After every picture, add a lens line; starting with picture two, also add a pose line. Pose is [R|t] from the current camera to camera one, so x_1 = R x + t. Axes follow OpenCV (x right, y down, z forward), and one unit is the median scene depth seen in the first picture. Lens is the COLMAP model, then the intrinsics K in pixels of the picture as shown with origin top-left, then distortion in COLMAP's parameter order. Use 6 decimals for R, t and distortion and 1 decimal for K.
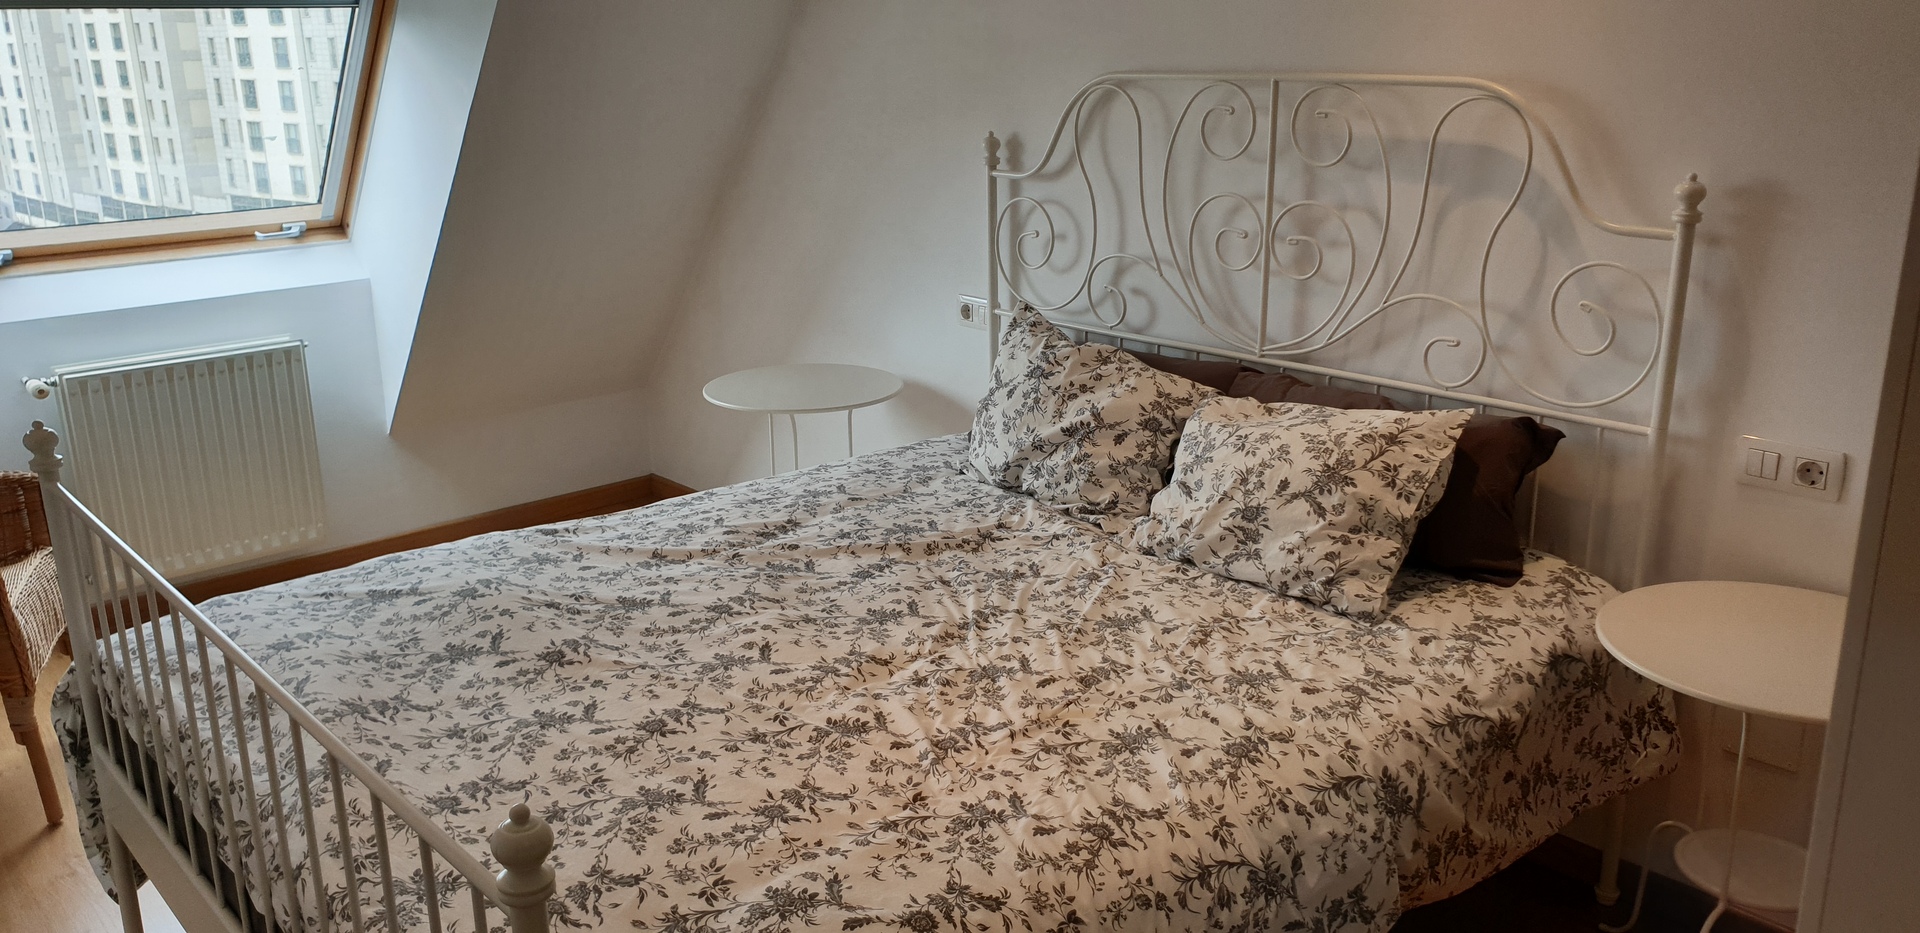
lens RADIAL K [[1370.5, 0, 960.0], [0, 1370.5, 466.5], [0, 0, 1]] dist [0.123079, -0.139762]
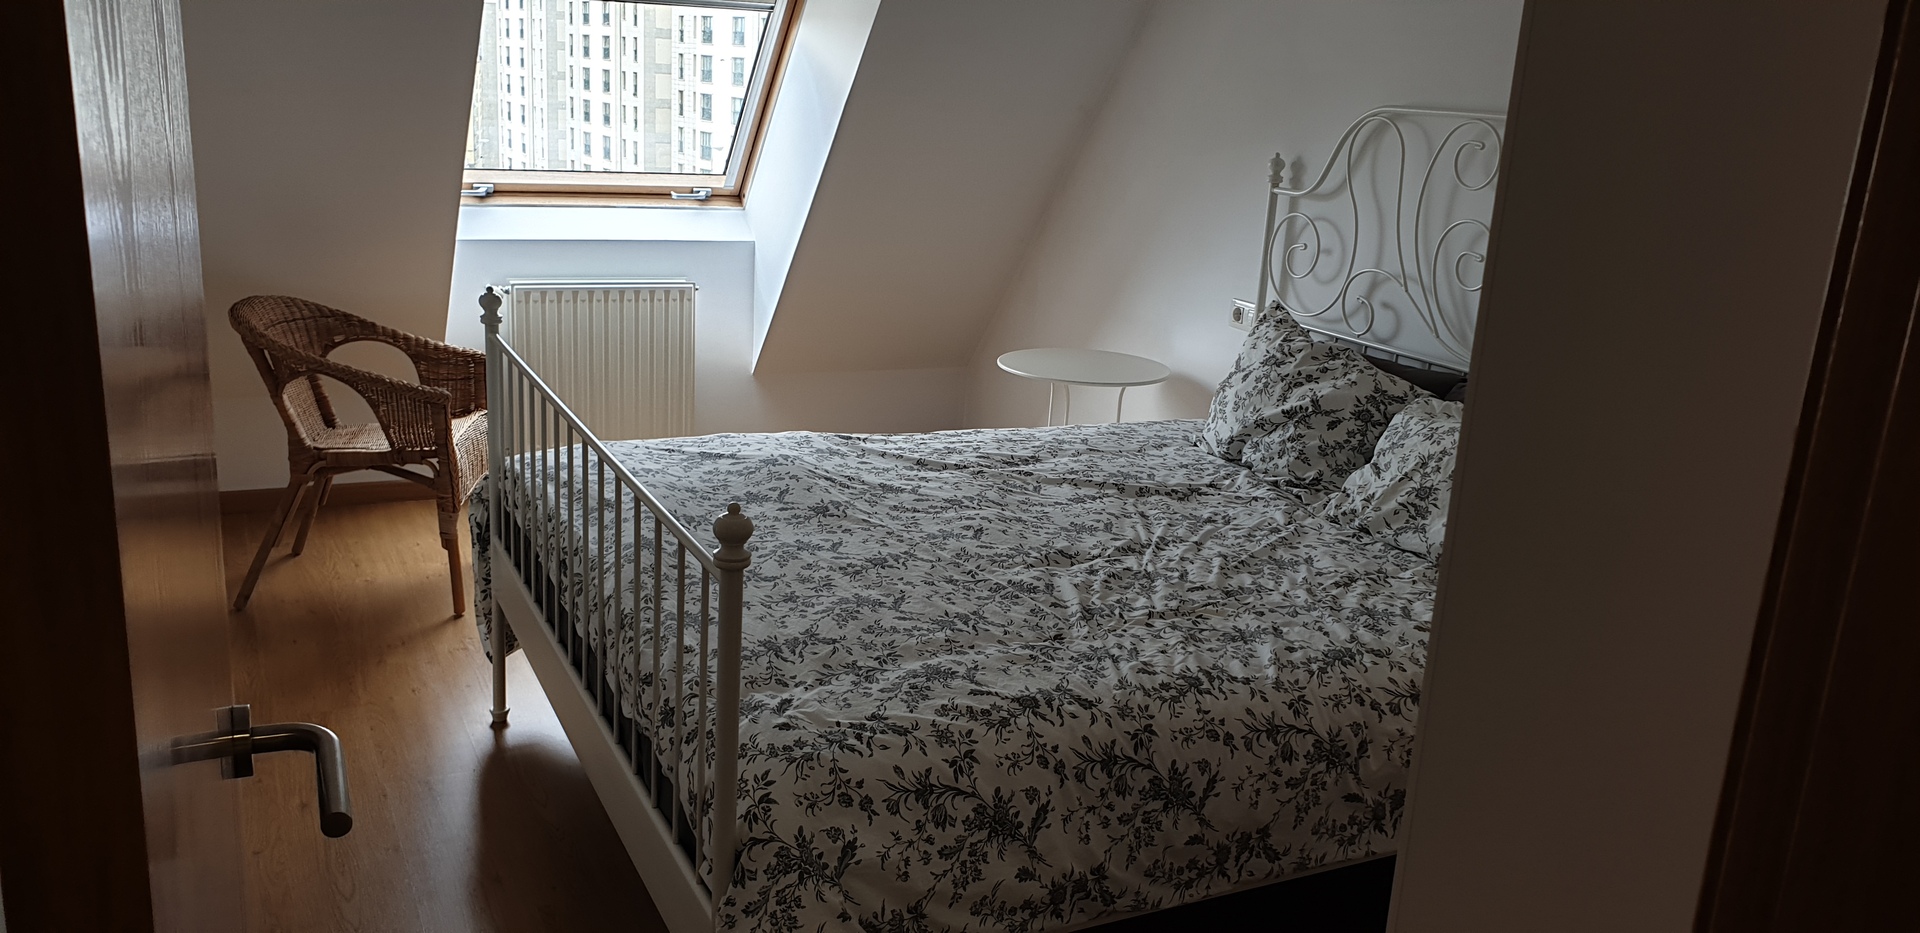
lens RADIAL K [[1370.5, 0, 960.0], [0, 1370.5, 466.5], [0, 0, 1]] dist [0.123079, -0.139762]
pose [[0.958771, 0.136908, -0.249027, 0.125312], [-0.144201, 0.989485, -0.011189, 0.078981], [0.244877, 0.046638, 0.968432, -0.182652]]
